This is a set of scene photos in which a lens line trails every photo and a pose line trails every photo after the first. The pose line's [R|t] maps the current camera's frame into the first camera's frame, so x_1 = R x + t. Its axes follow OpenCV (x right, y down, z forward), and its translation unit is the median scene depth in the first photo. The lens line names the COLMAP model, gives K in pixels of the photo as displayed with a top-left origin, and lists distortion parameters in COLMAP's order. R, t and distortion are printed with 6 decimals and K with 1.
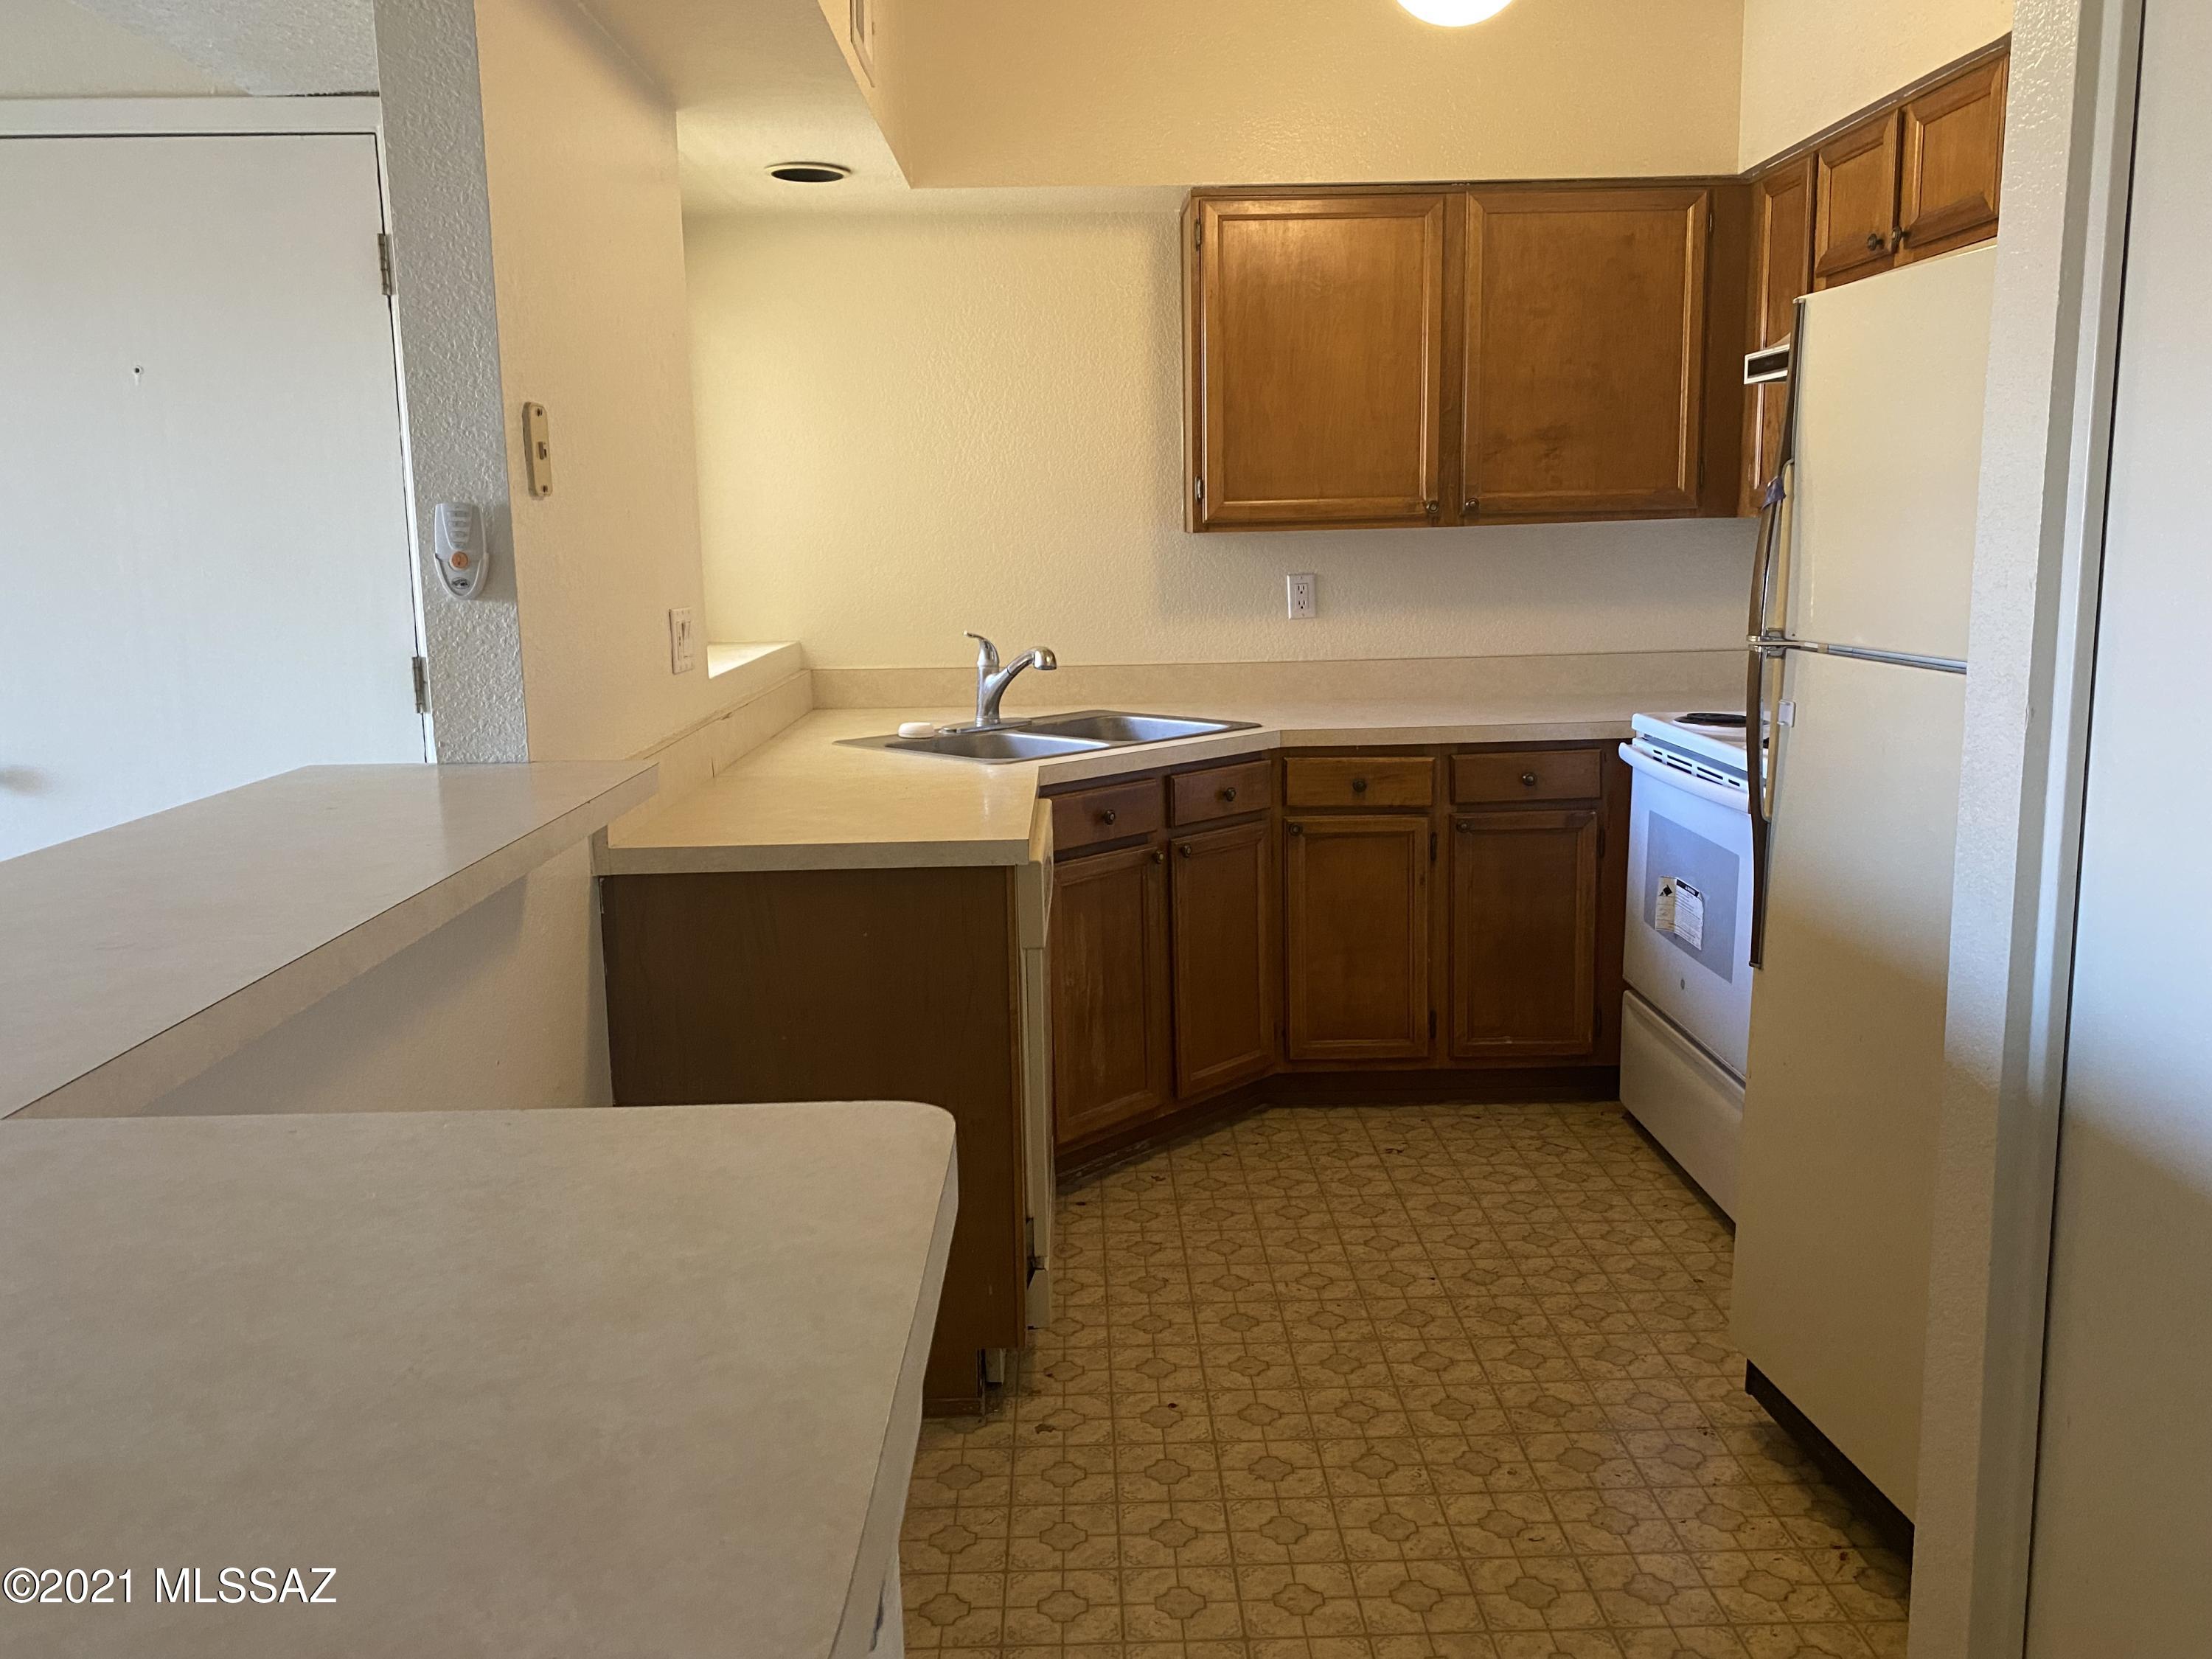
lens RADIAL K [[1660.8, 0, 1108.1], [0, 1660.8, 792.7], [0, 0, 1]] dist [0.072639, -0.151084]
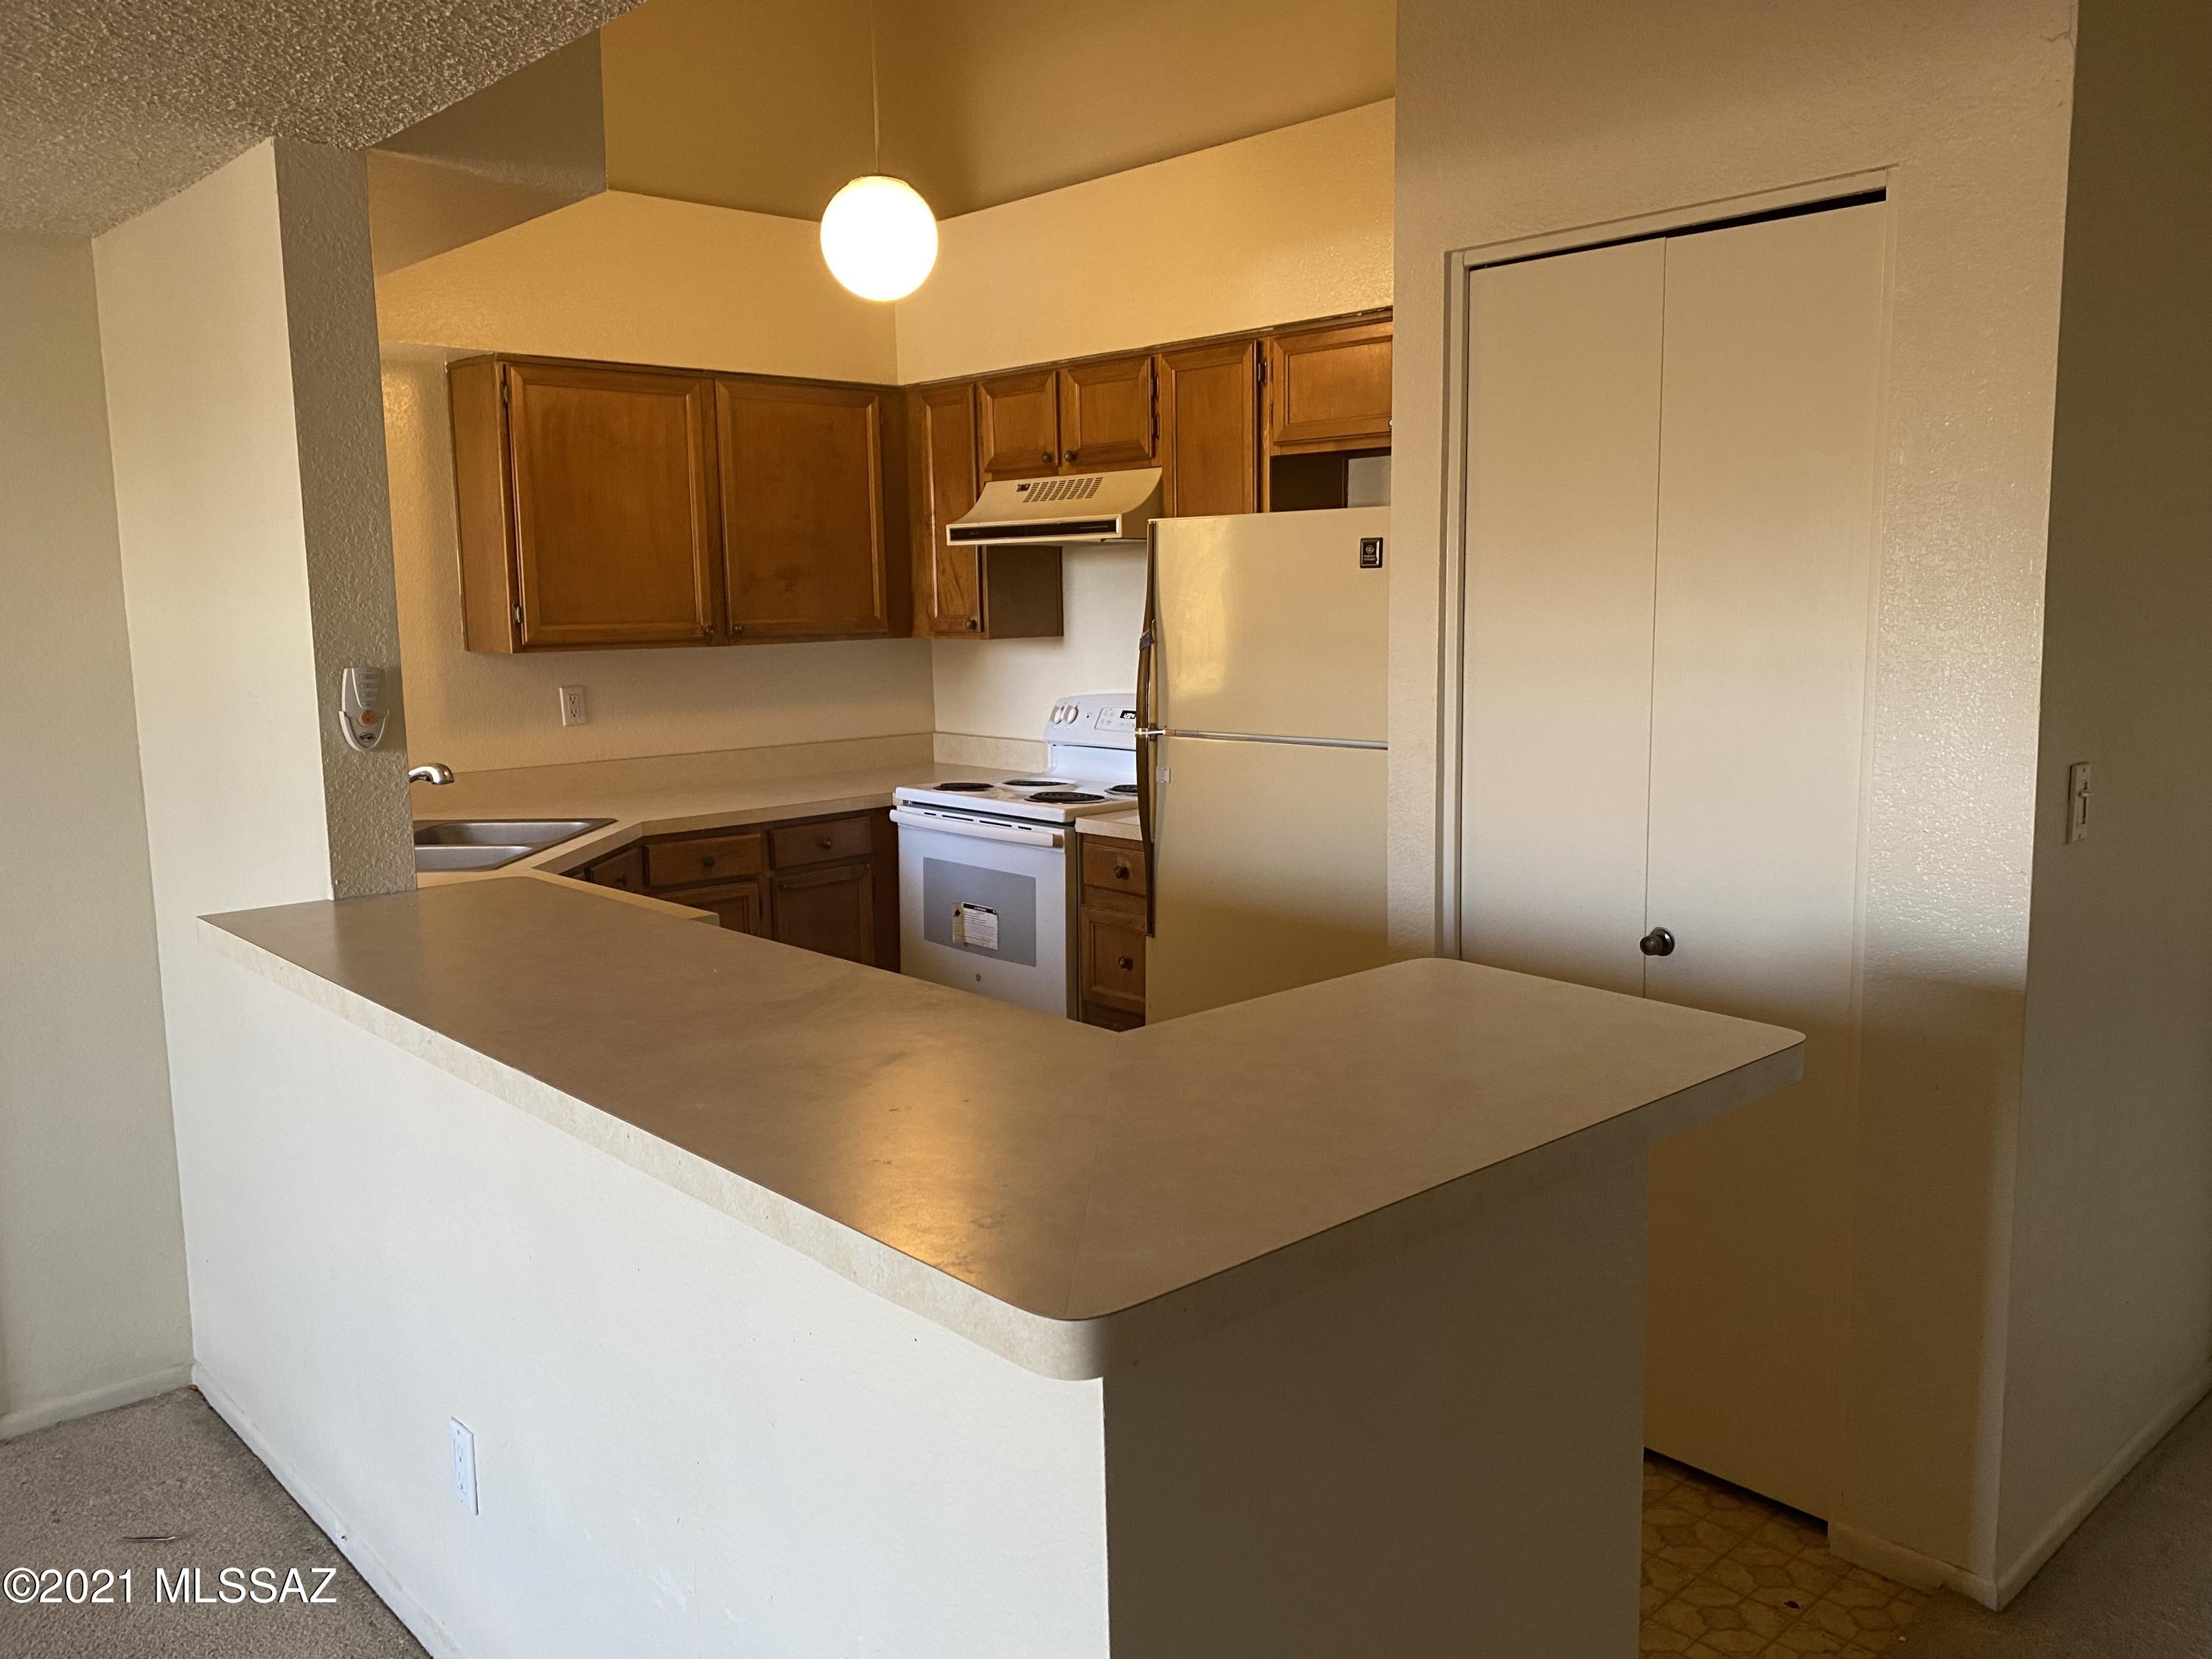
lens RADIAL K [[1660.8, 0, 1108.1], [0, 1660.8, 792.7], [0, 0, 1]] dist [0.072639, -0.151084]
pose [[0.745952, -0.071725, 0.662127, -0.425793], [0.102555, 0.994697, -0.007788, -0.015126], [-0.658057, 0.073714, 0.749352, -0.099759]]
